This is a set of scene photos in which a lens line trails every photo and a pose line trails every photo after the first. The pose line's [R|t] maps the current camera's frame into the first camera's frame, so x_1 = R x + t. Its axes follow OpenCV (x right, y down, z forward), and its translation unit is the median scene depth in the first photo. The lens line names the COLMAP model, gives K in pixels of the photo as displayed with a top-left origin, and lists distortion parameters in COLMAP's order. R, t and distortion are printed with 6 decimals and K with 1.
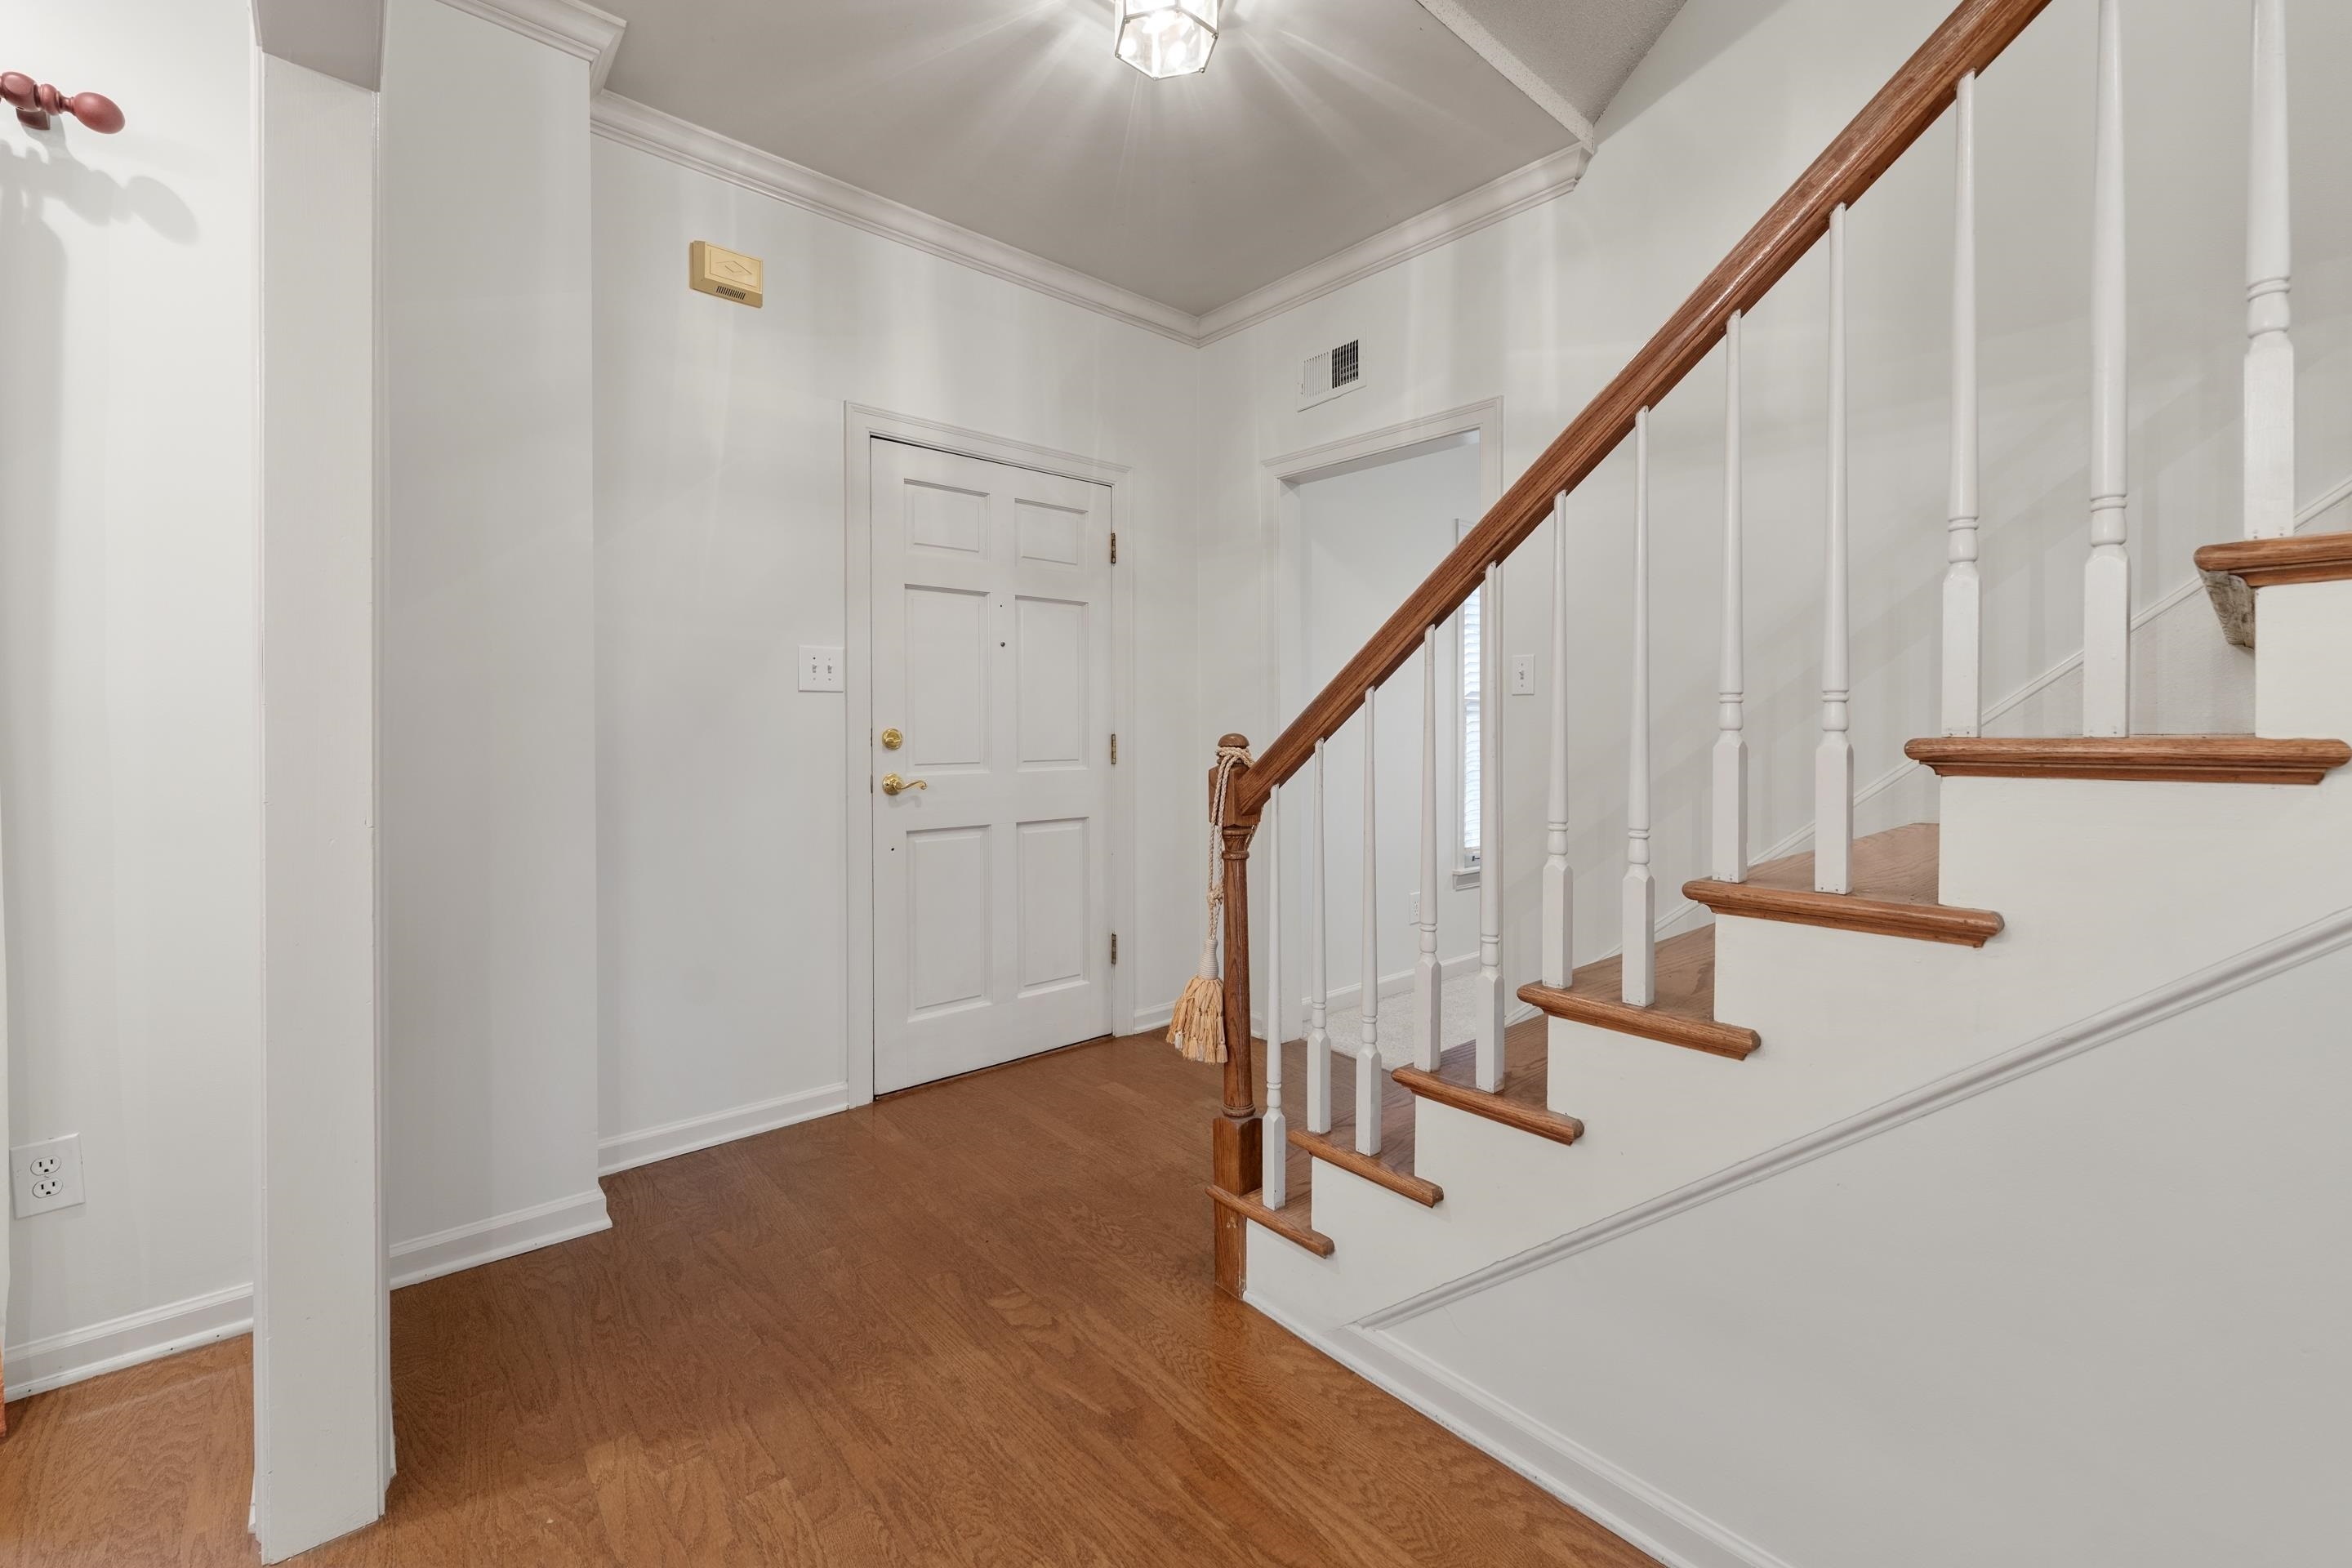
lens RADIAL K [[947.0, 0, 1182.9], [0, 947.0, 720.2], [0, 0, 1]] dist [-0.003761, -0.000390]
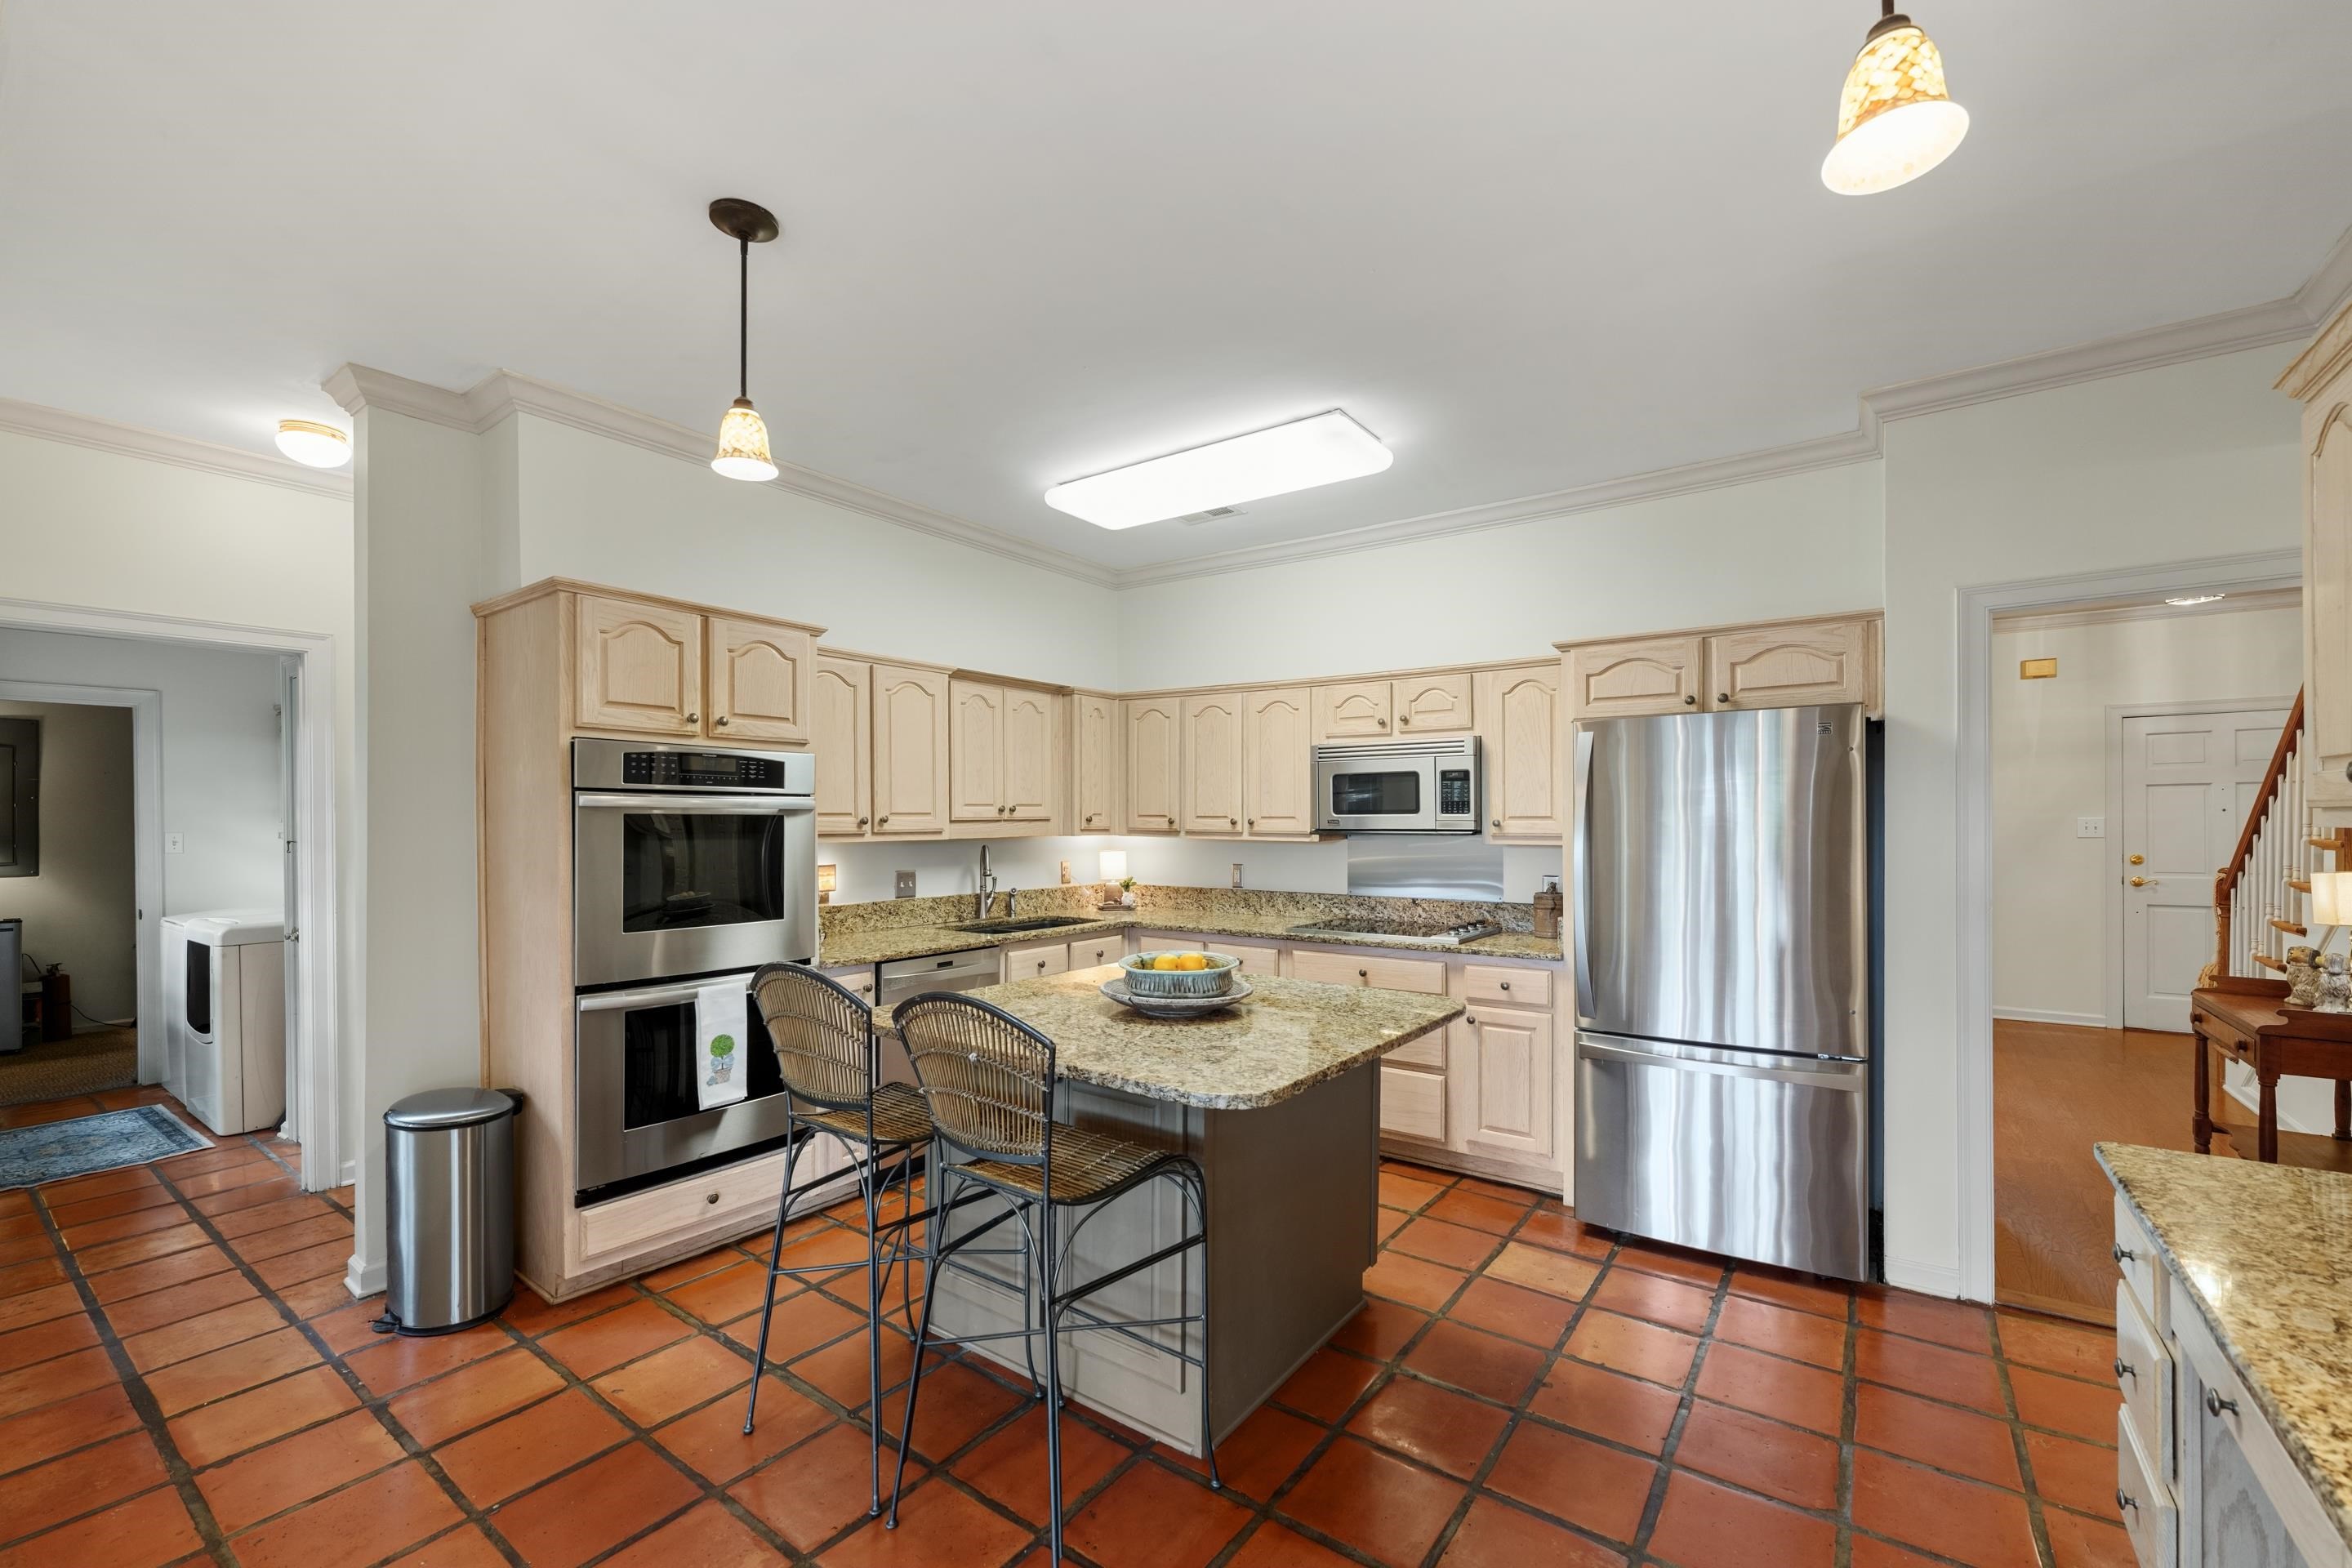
lens RADIAL K [[947.0, 0, 1208.1], [0, 947.0, 837.7], [0, 0, 1]] dist [-0.003761, -0.000390]
pose [[0.238352, -0.000990, -0.971178, 1.233211], [-0.003564, 0.999992, -0.001894, -0.018169], [0.971172, 0.003912, 0.238347, -1.495264]]
